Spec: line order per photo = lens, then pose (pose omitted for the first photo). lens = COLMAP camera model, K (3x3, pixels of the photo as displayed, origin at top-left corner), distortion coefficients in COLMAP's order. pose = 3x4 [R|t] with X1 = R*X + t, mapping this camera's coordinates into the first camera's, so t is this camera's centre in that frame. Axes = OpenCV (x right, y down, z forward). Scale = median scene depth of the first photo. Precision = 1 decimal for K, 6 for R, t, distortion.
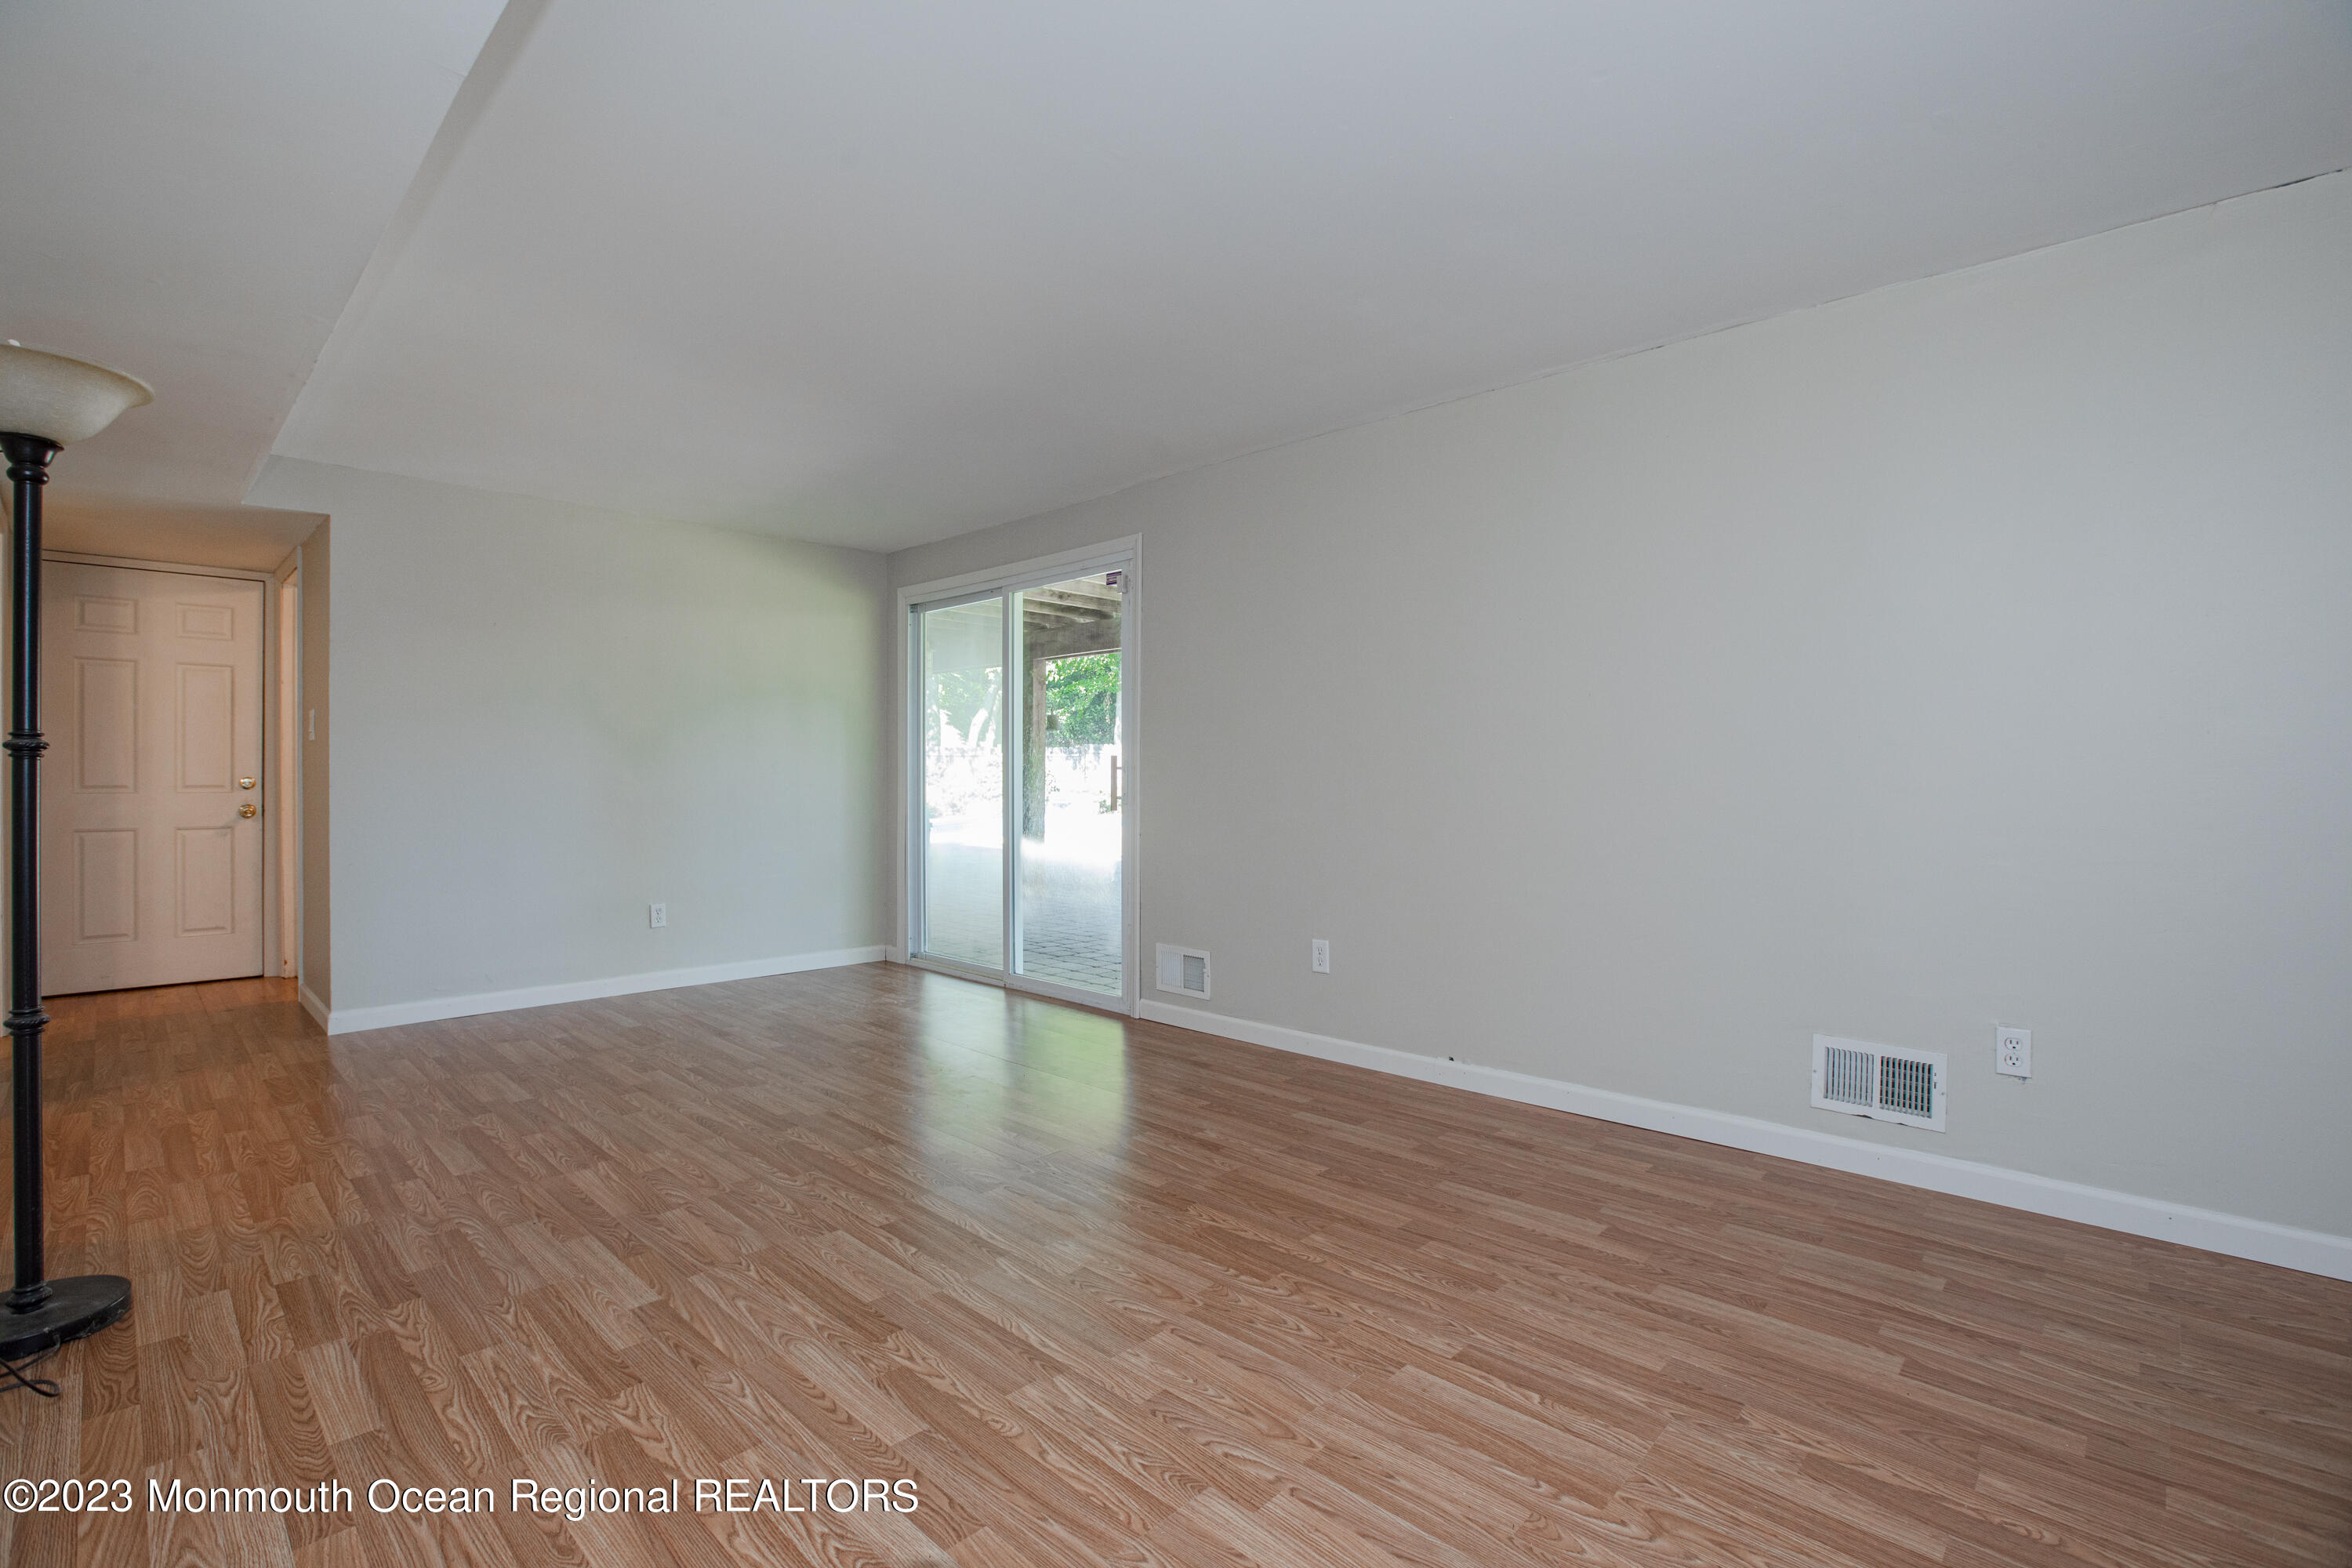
lens RADIAL K [[1067.6, 0, 1162.6], [0, 1067.6, 764.8], [0, 0, 1]] dist [-0.043622, 0.008026]
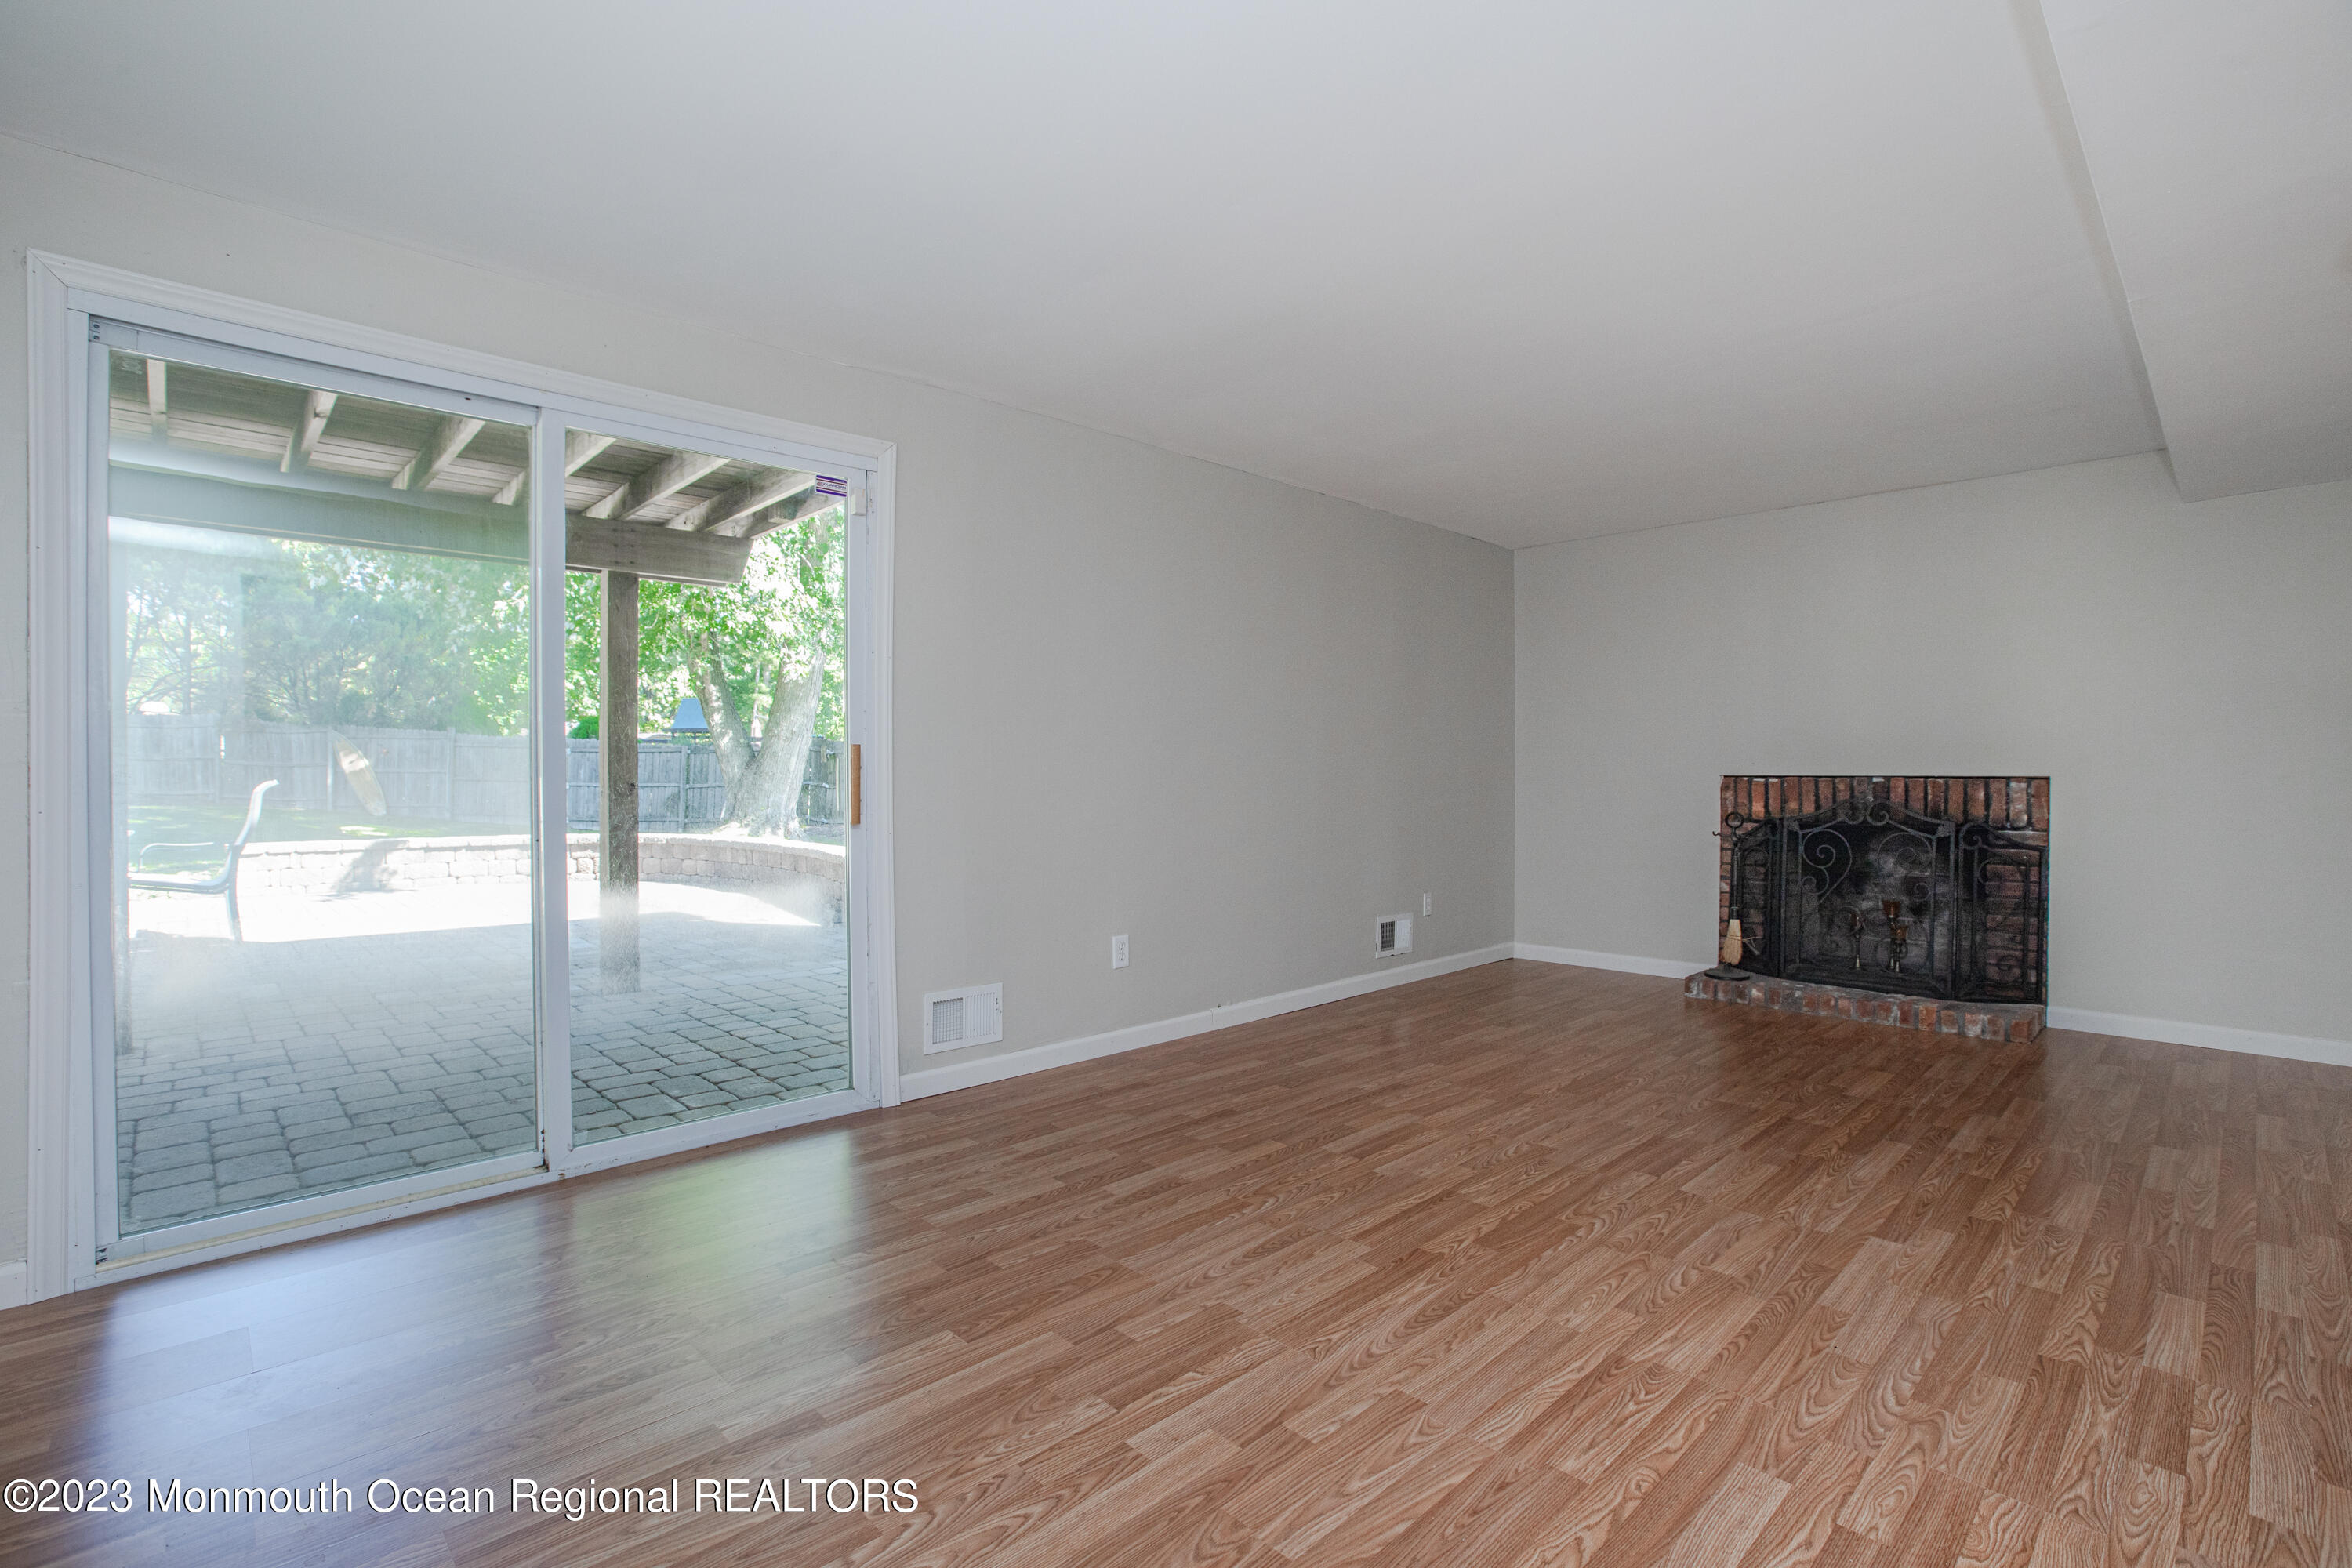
lens RADIAL K [[1067.6, 0, 1166.2], [0, 1067.6, 840.8], [0, 0, 1]] dist [-0.043622, 0.008026]
pose [[0.039388, -0.062121, 0.997291, -1.406006], [-0.008331, 0.998011, 0.062495, 0.015797], [-0.999189, -0.010770, 0.038792, 1.508053]]
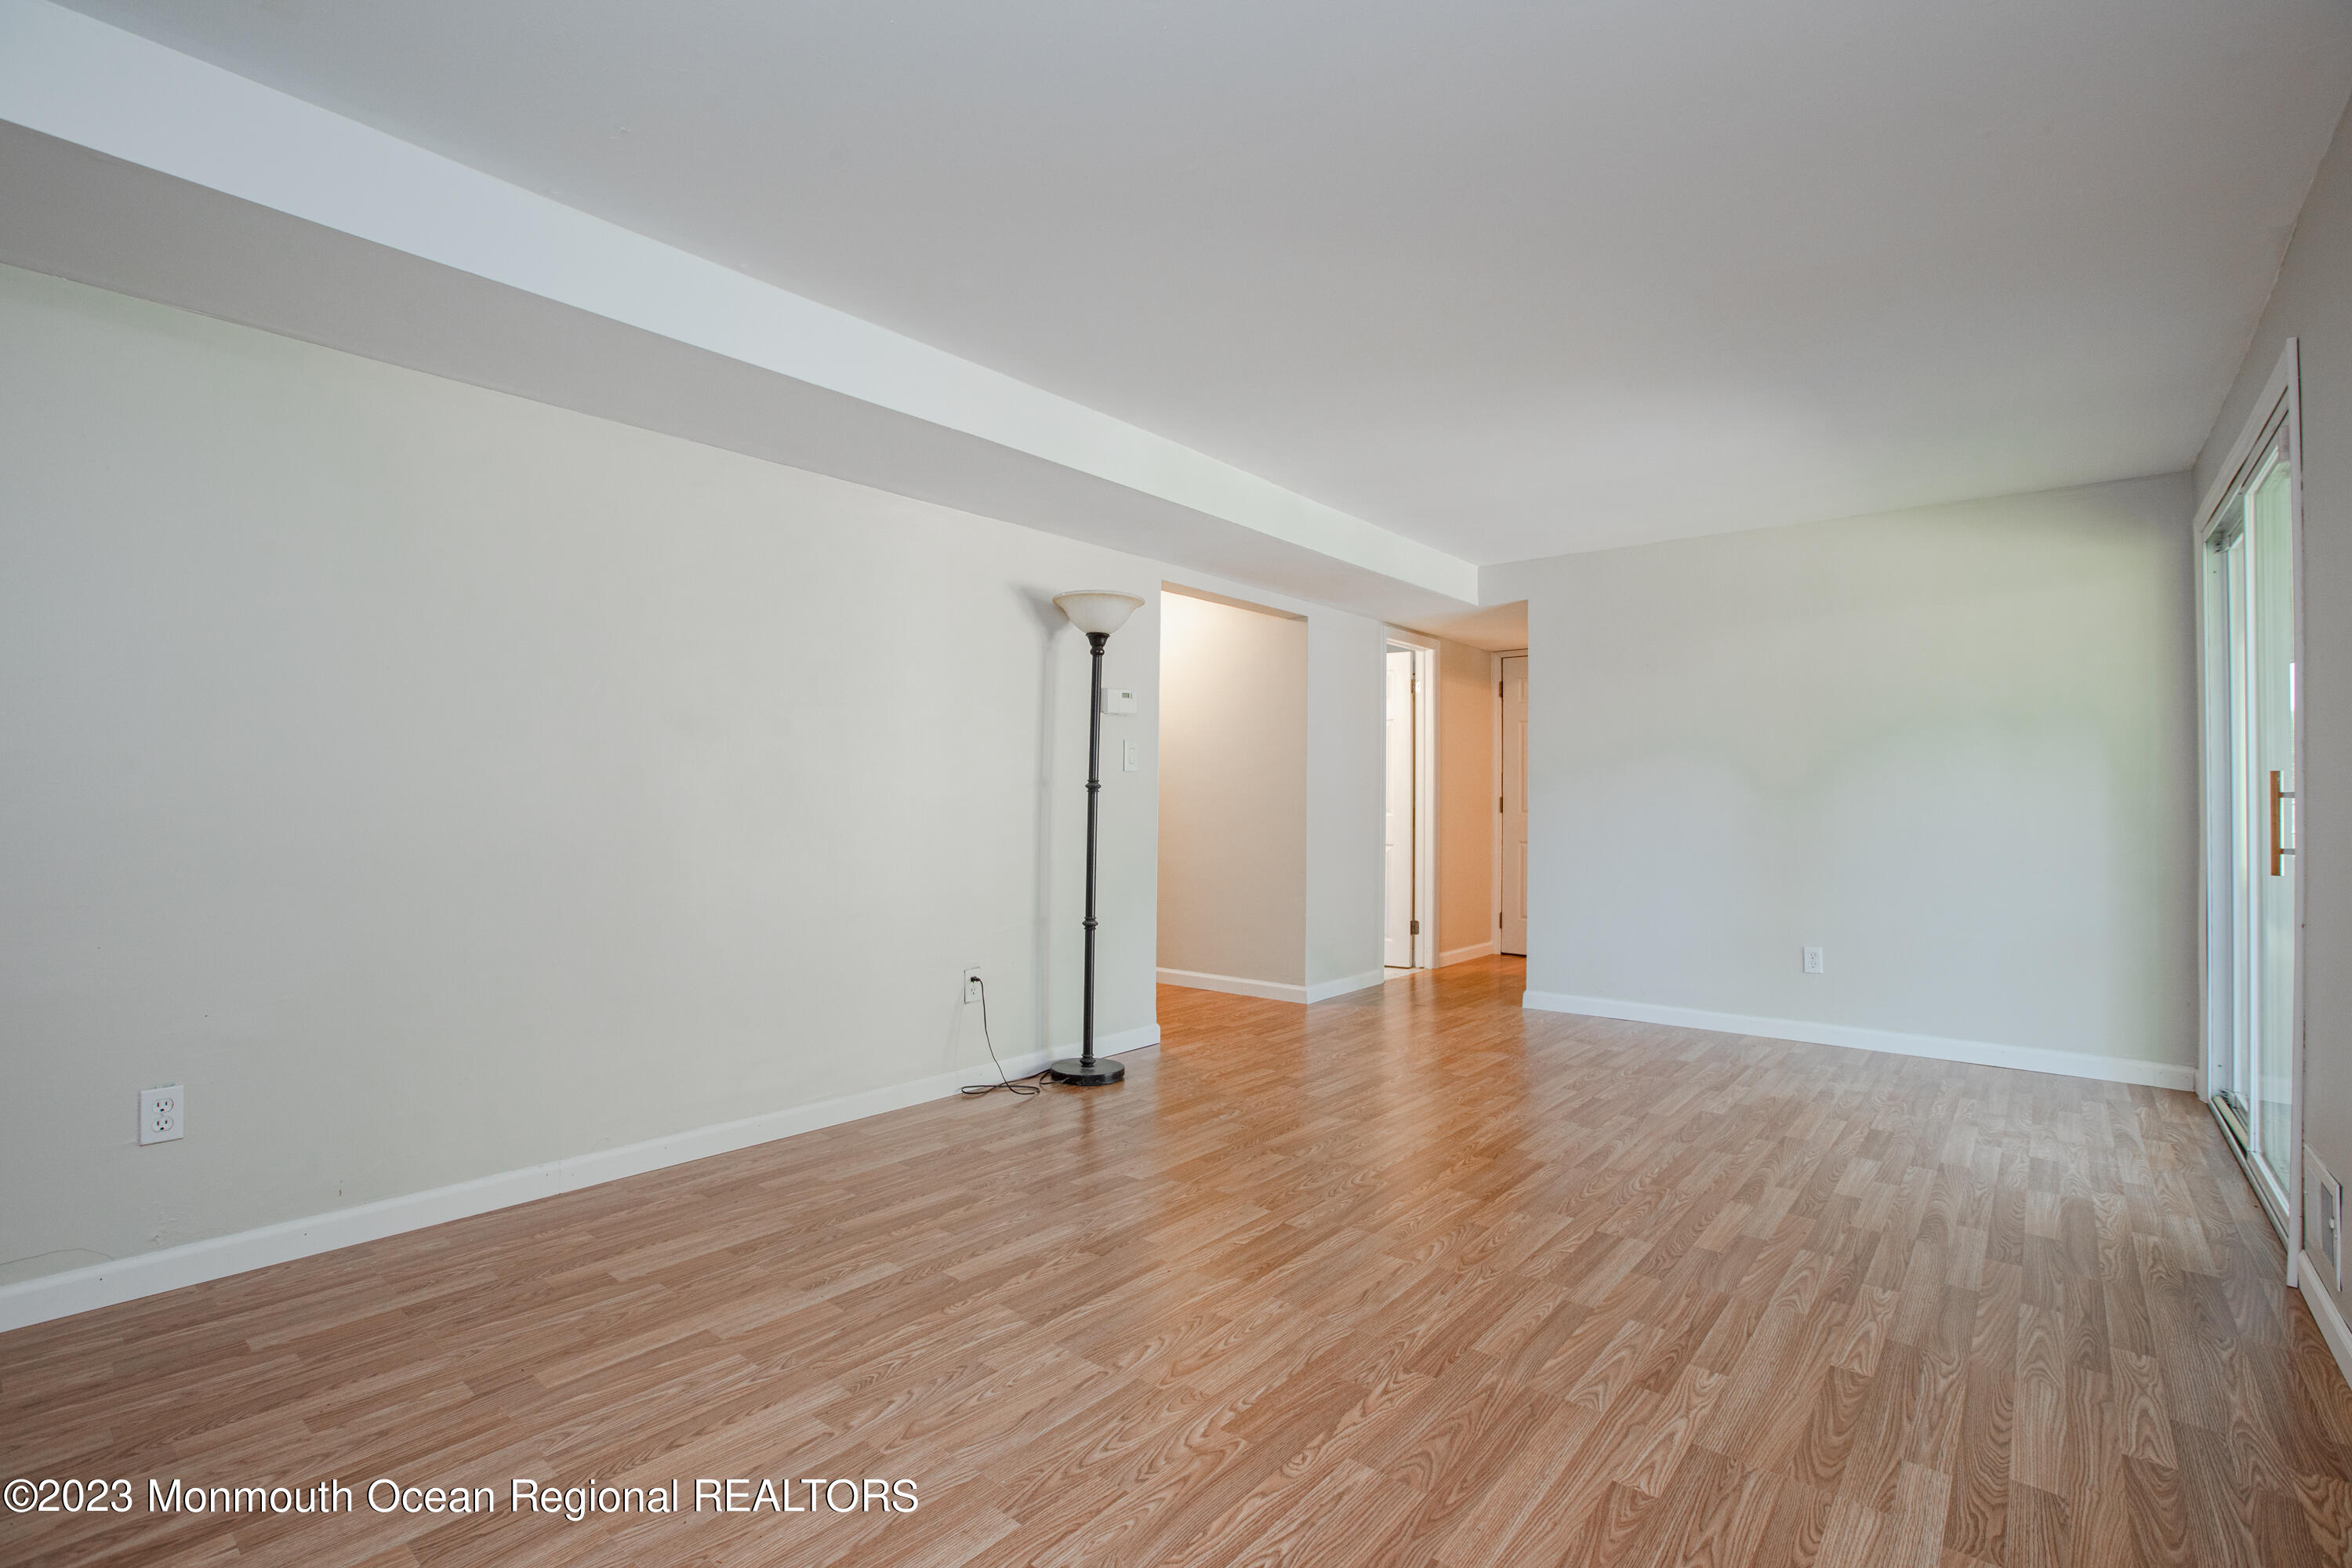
lens RADIAL K [[1067.6, 0, 1167.0], [0, 1067.6, 798.3], [0, 0, 1]] dist [-0.043622, 0.008026]
pose [[0.073284, -0.001378, -0.997310, 0.816485], [0.004228, 0.999990, -0.001071, 0.004322], [0.997302, -0.004139, 0.073290, 0.816726]]
